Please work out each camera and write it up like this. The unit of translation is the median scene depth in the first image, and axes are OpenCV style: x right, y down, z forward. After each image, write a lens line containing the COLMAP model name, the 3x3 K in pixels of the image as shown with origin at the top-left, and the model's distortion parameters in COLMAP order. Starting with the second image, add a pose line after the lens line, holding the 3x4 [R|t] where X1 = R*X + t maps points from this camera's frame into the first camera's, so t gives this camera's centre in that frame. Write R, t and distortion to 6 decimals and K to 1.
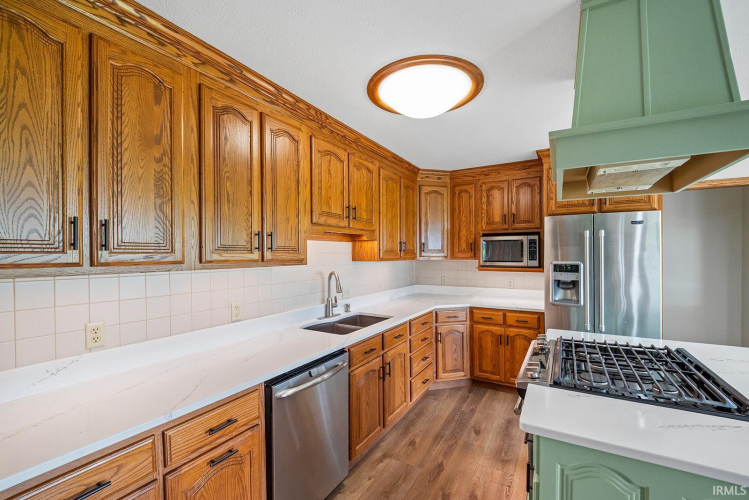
lens RADIAL K [[309.6, 0, 380.9], [0, 309.6, 255.6], [0, 0, 1]] dist [-0.025299, -0.002252]
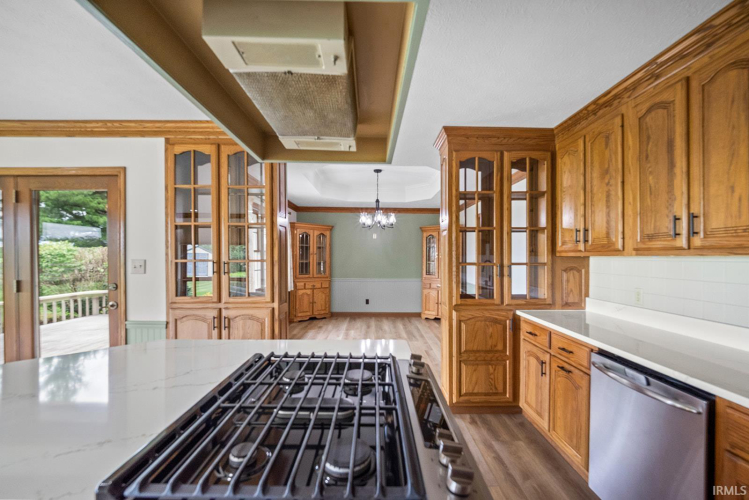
lens RADIAL K [[309.6, 0, 378.6], [0, 309.6, 255.8], [0, 0, 1]] dist [-0.025299, -0.002252]
pose [[-0.858253, 0.000945, -0.513226, 0.871007], [-0.003034, 0.999971, 0.006915, 0.037916], [0.513218, 0.007492, -0.858226, 1.410262]]
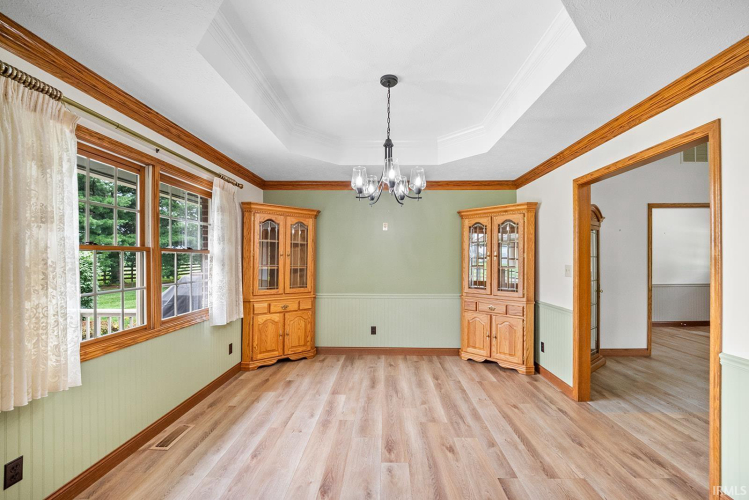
lens RADIAL K [[309.6, 0, 374.2], [0, 309.6, 253.2], [0, 0, 1]] dist [-0.025299, -0.002252]
pose [[-0.885006, -0.000060, -0.465579, 0.542672], [0.000344, 1.000000, -0.000783, 0.035658], [0.465579, -0.000853, -0.885006, 0.861658]]
